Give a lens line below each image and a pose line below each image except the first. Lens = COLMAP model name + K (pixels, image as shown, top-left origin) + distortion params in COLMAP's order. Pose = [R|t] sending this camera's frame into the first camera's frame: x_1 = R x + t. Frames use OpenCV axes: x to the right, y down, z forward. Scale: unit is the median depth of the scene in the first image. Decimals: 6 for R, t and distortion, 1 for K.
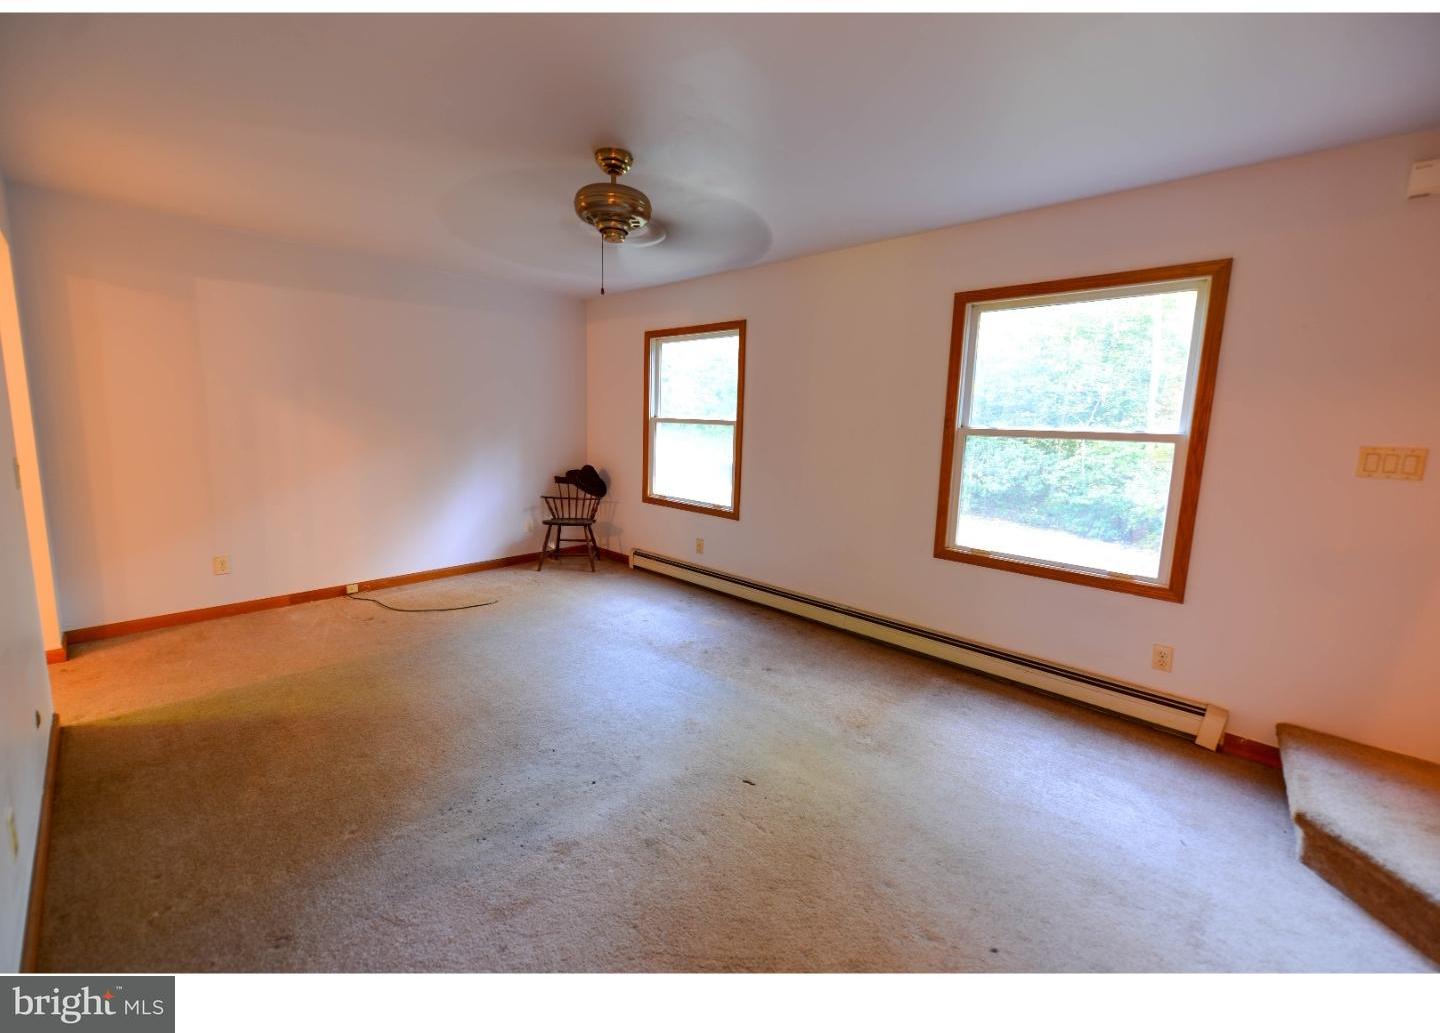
lens RADIAL K [[545.2, 0, 721.8], [0, 545.2, 492.4], [0, 0, 1]] dist [-0.026518, 0.000001]
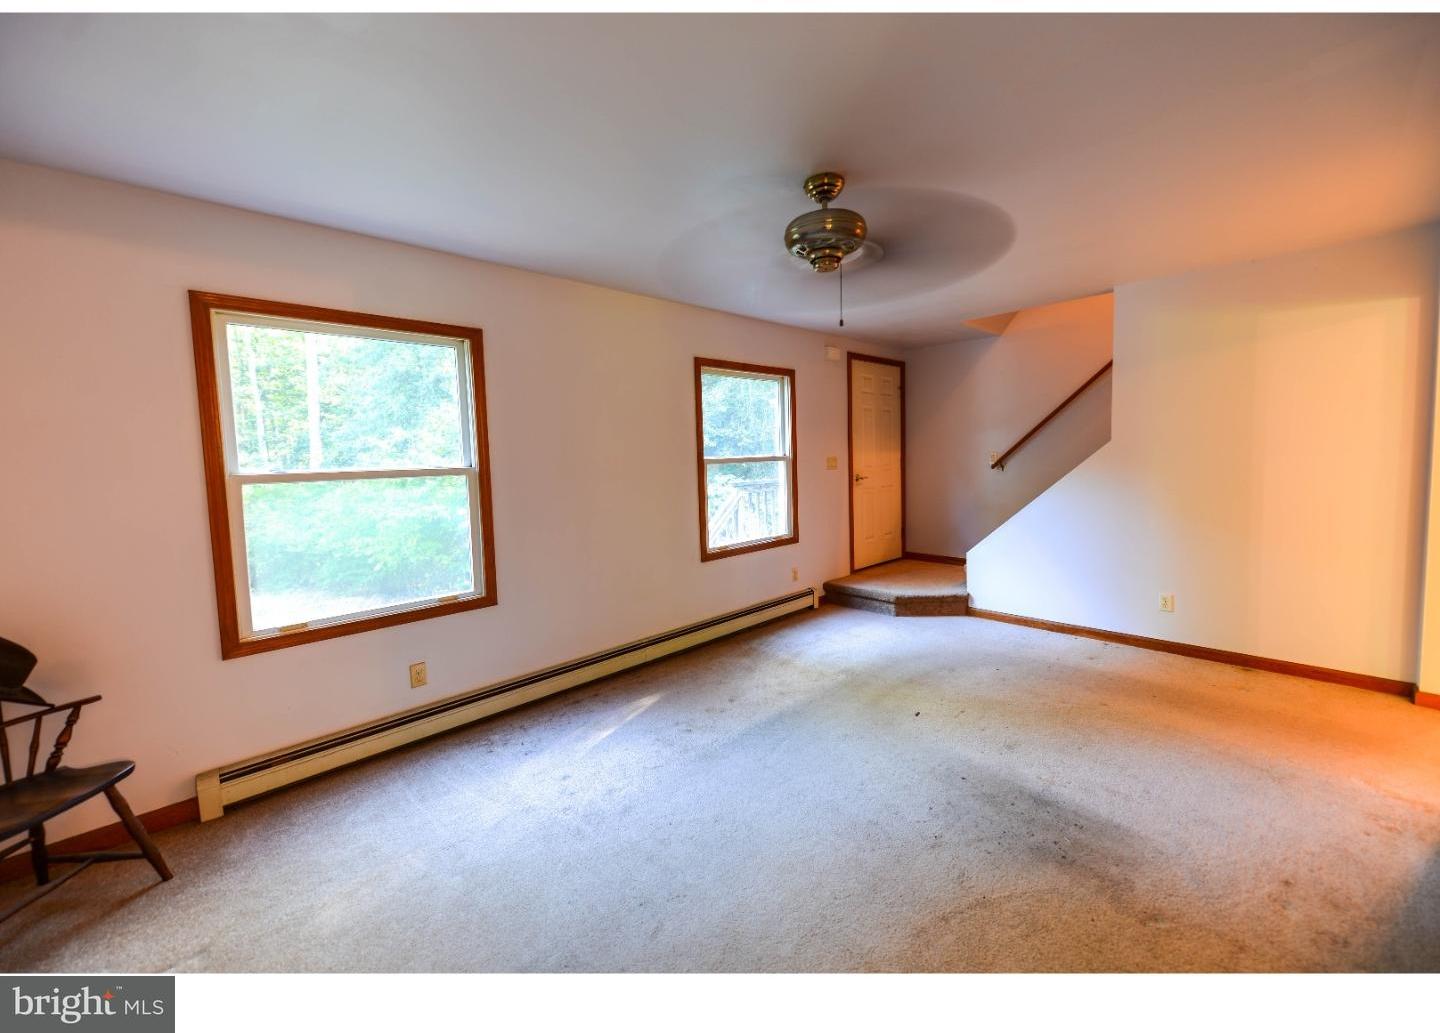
lens RADIAL K [[581.9, 0, 714.2], [0, 581.9, 498.6], [0, 0, 1]] dist [0.003519, 0.000100]
pose [[0.051440, -0.094309, 0.994213, -0.690598], [0.164892, 0.982669, 0.084683, -0.099990], [-0.984969, 0.159582, 0.066099, 0.642417]]
